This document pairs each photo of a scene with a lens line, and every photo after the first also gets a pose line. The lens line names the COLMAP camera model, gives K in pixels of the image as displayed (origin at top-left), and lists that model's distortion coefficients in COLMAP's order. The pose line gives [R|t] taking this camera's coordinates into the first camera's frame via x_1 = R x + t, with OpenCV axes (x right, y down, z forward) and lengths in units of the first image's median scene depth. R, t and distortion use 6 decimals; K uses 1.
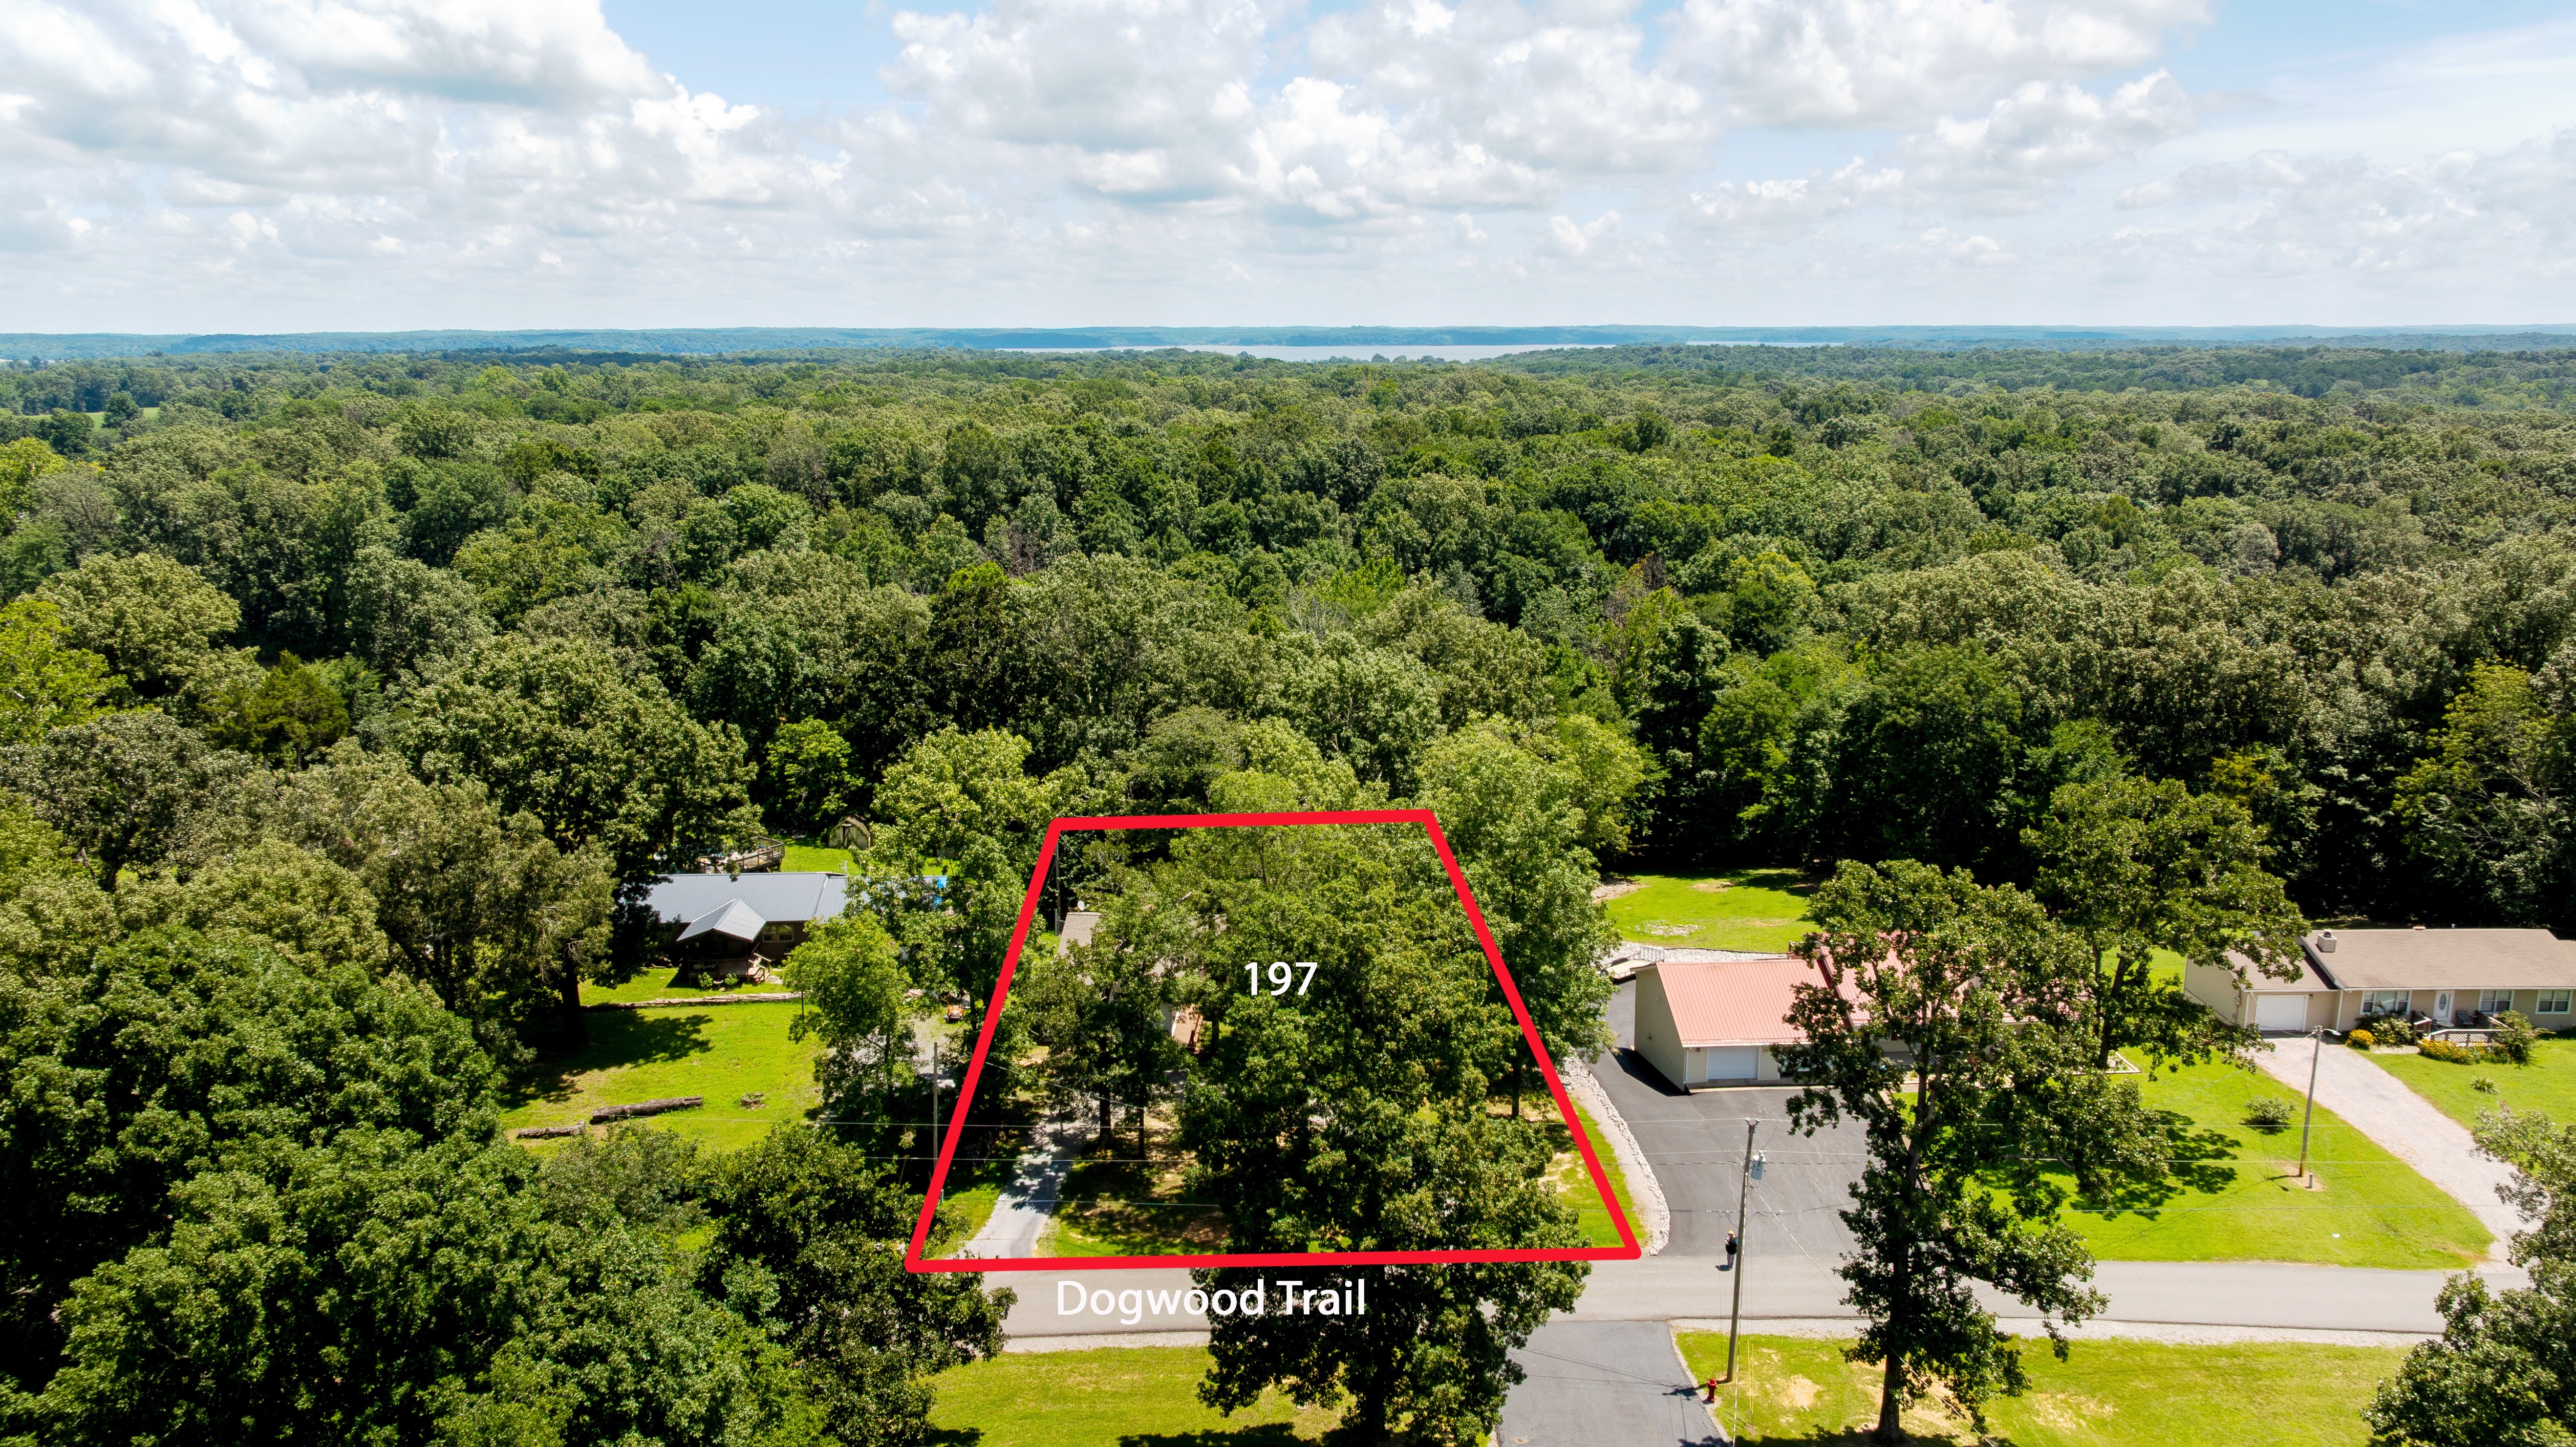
lens RADIAL K [[2008.6, 0, 1288.0], [0, 2008.6, 723.5], [0, 0, 1]] dist [-0.059061, 0.002640]
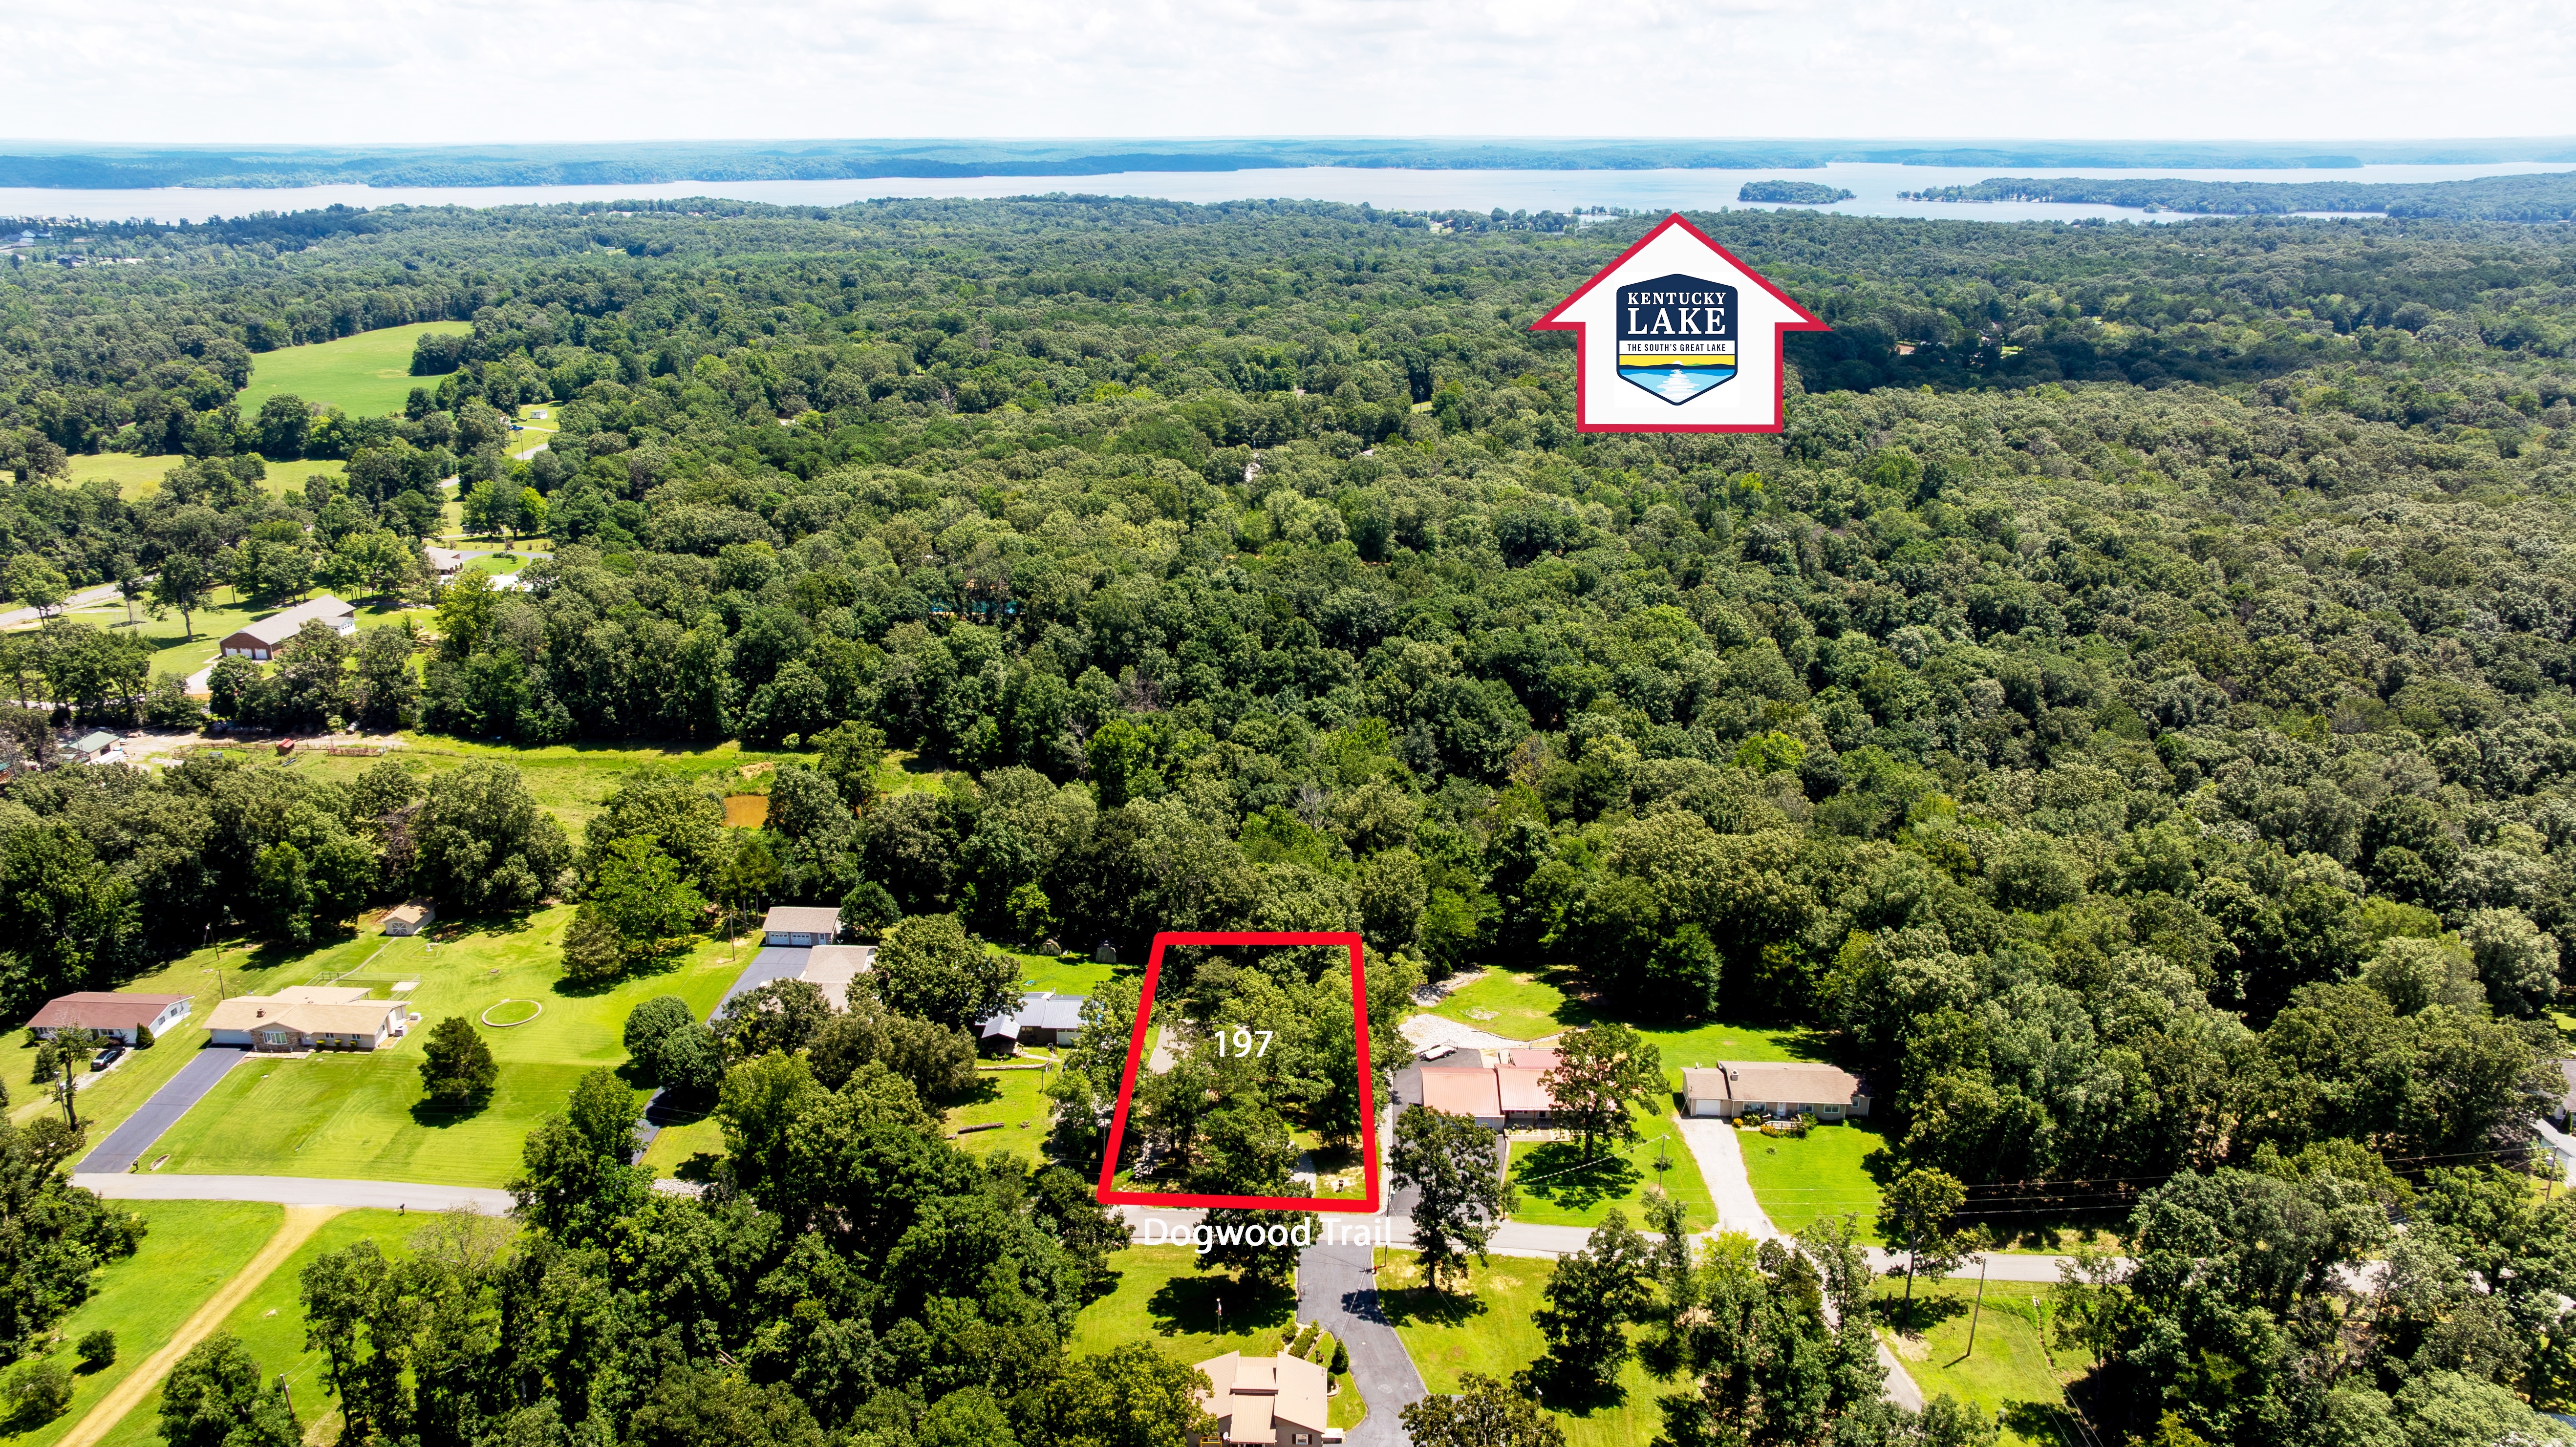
lens RADIAL K [[1831.5, 0, 1288.0], [0, 1831.5, 723.5], [0, 0, 1]] dist [-0.103883, 0.076546]
pose [[0.998363, 0.028304, -0.049704, 0.115281], [-0.025185, 0.997739, 0.062310, -0.364513], [0.051355, -0.060956, 0.996818, -0.934370]]
